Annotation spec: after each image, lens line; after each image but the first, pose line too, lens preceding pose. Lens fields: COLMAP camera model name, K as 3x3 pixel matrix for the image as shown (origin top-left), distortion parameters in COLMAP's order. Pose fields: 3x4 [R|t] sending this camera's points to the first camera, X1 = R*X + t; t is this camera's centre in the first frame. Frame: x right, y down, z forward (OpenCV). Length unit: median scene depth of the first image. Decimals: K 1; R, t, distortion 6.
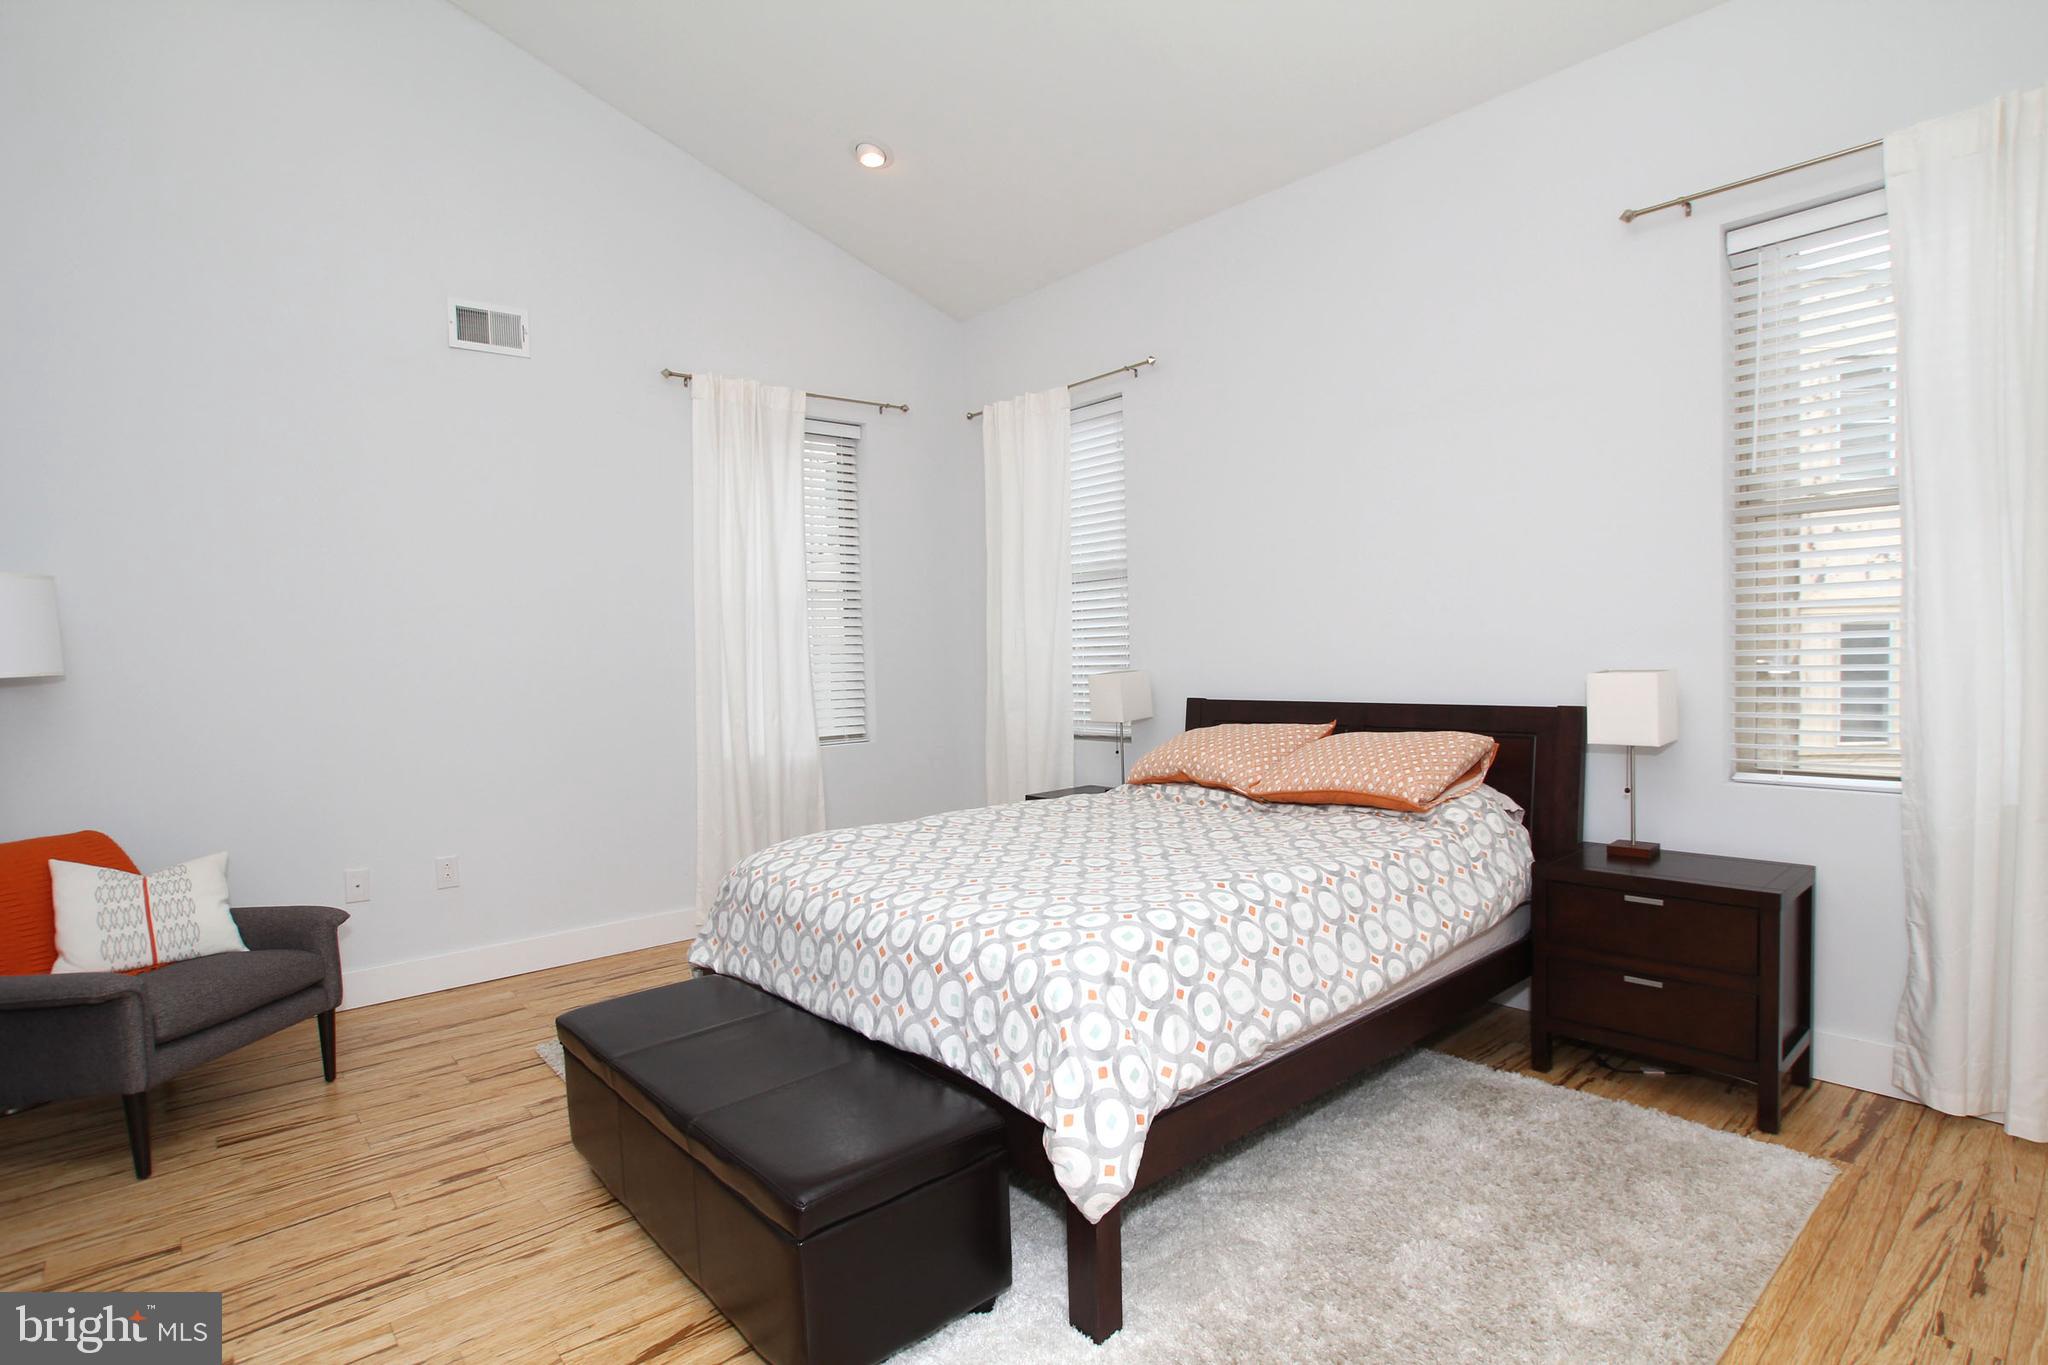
lens RADIAL K [[1035.0, 0, 1030.3], [0, 1035.0, 679.3], [0, 0, 1]] dist [-0.044010, 0.008544]
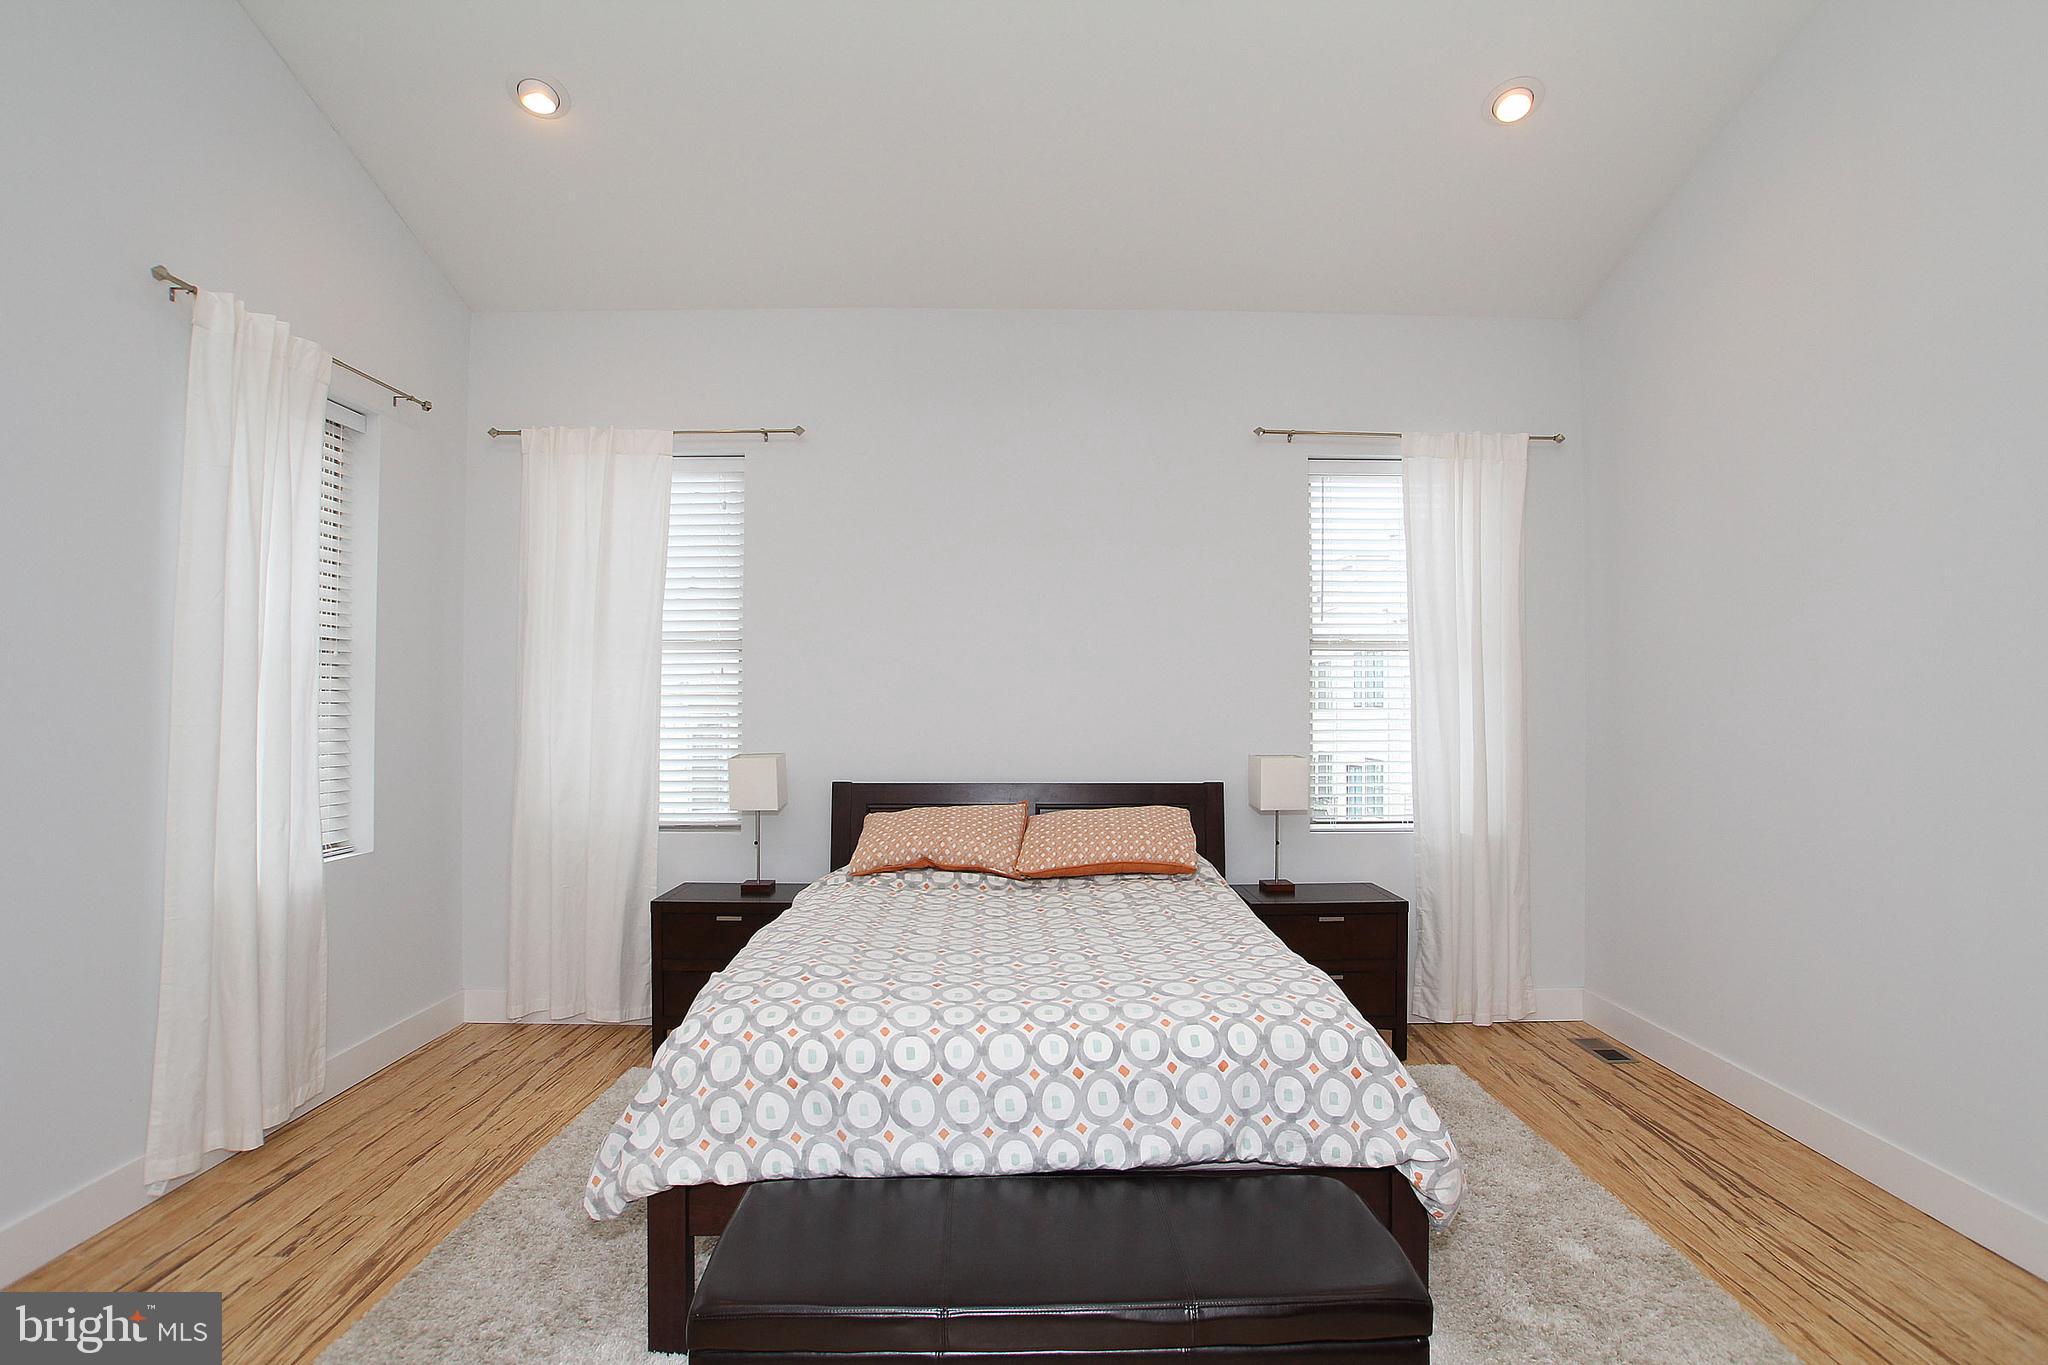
lens RADIAL K [[1035.0, 0, 1032.7], [0, 1035.0, 682.3], [0, 0, 1]] dist [-0.044010, 0.008544]
pose [[0.646749, 0.044398, 0.761410, -0.697666], [0.003963, 0.998095, -0.061565, -0.022939], [-0.762693, 0.042835, 0.645341, 0.337206]]
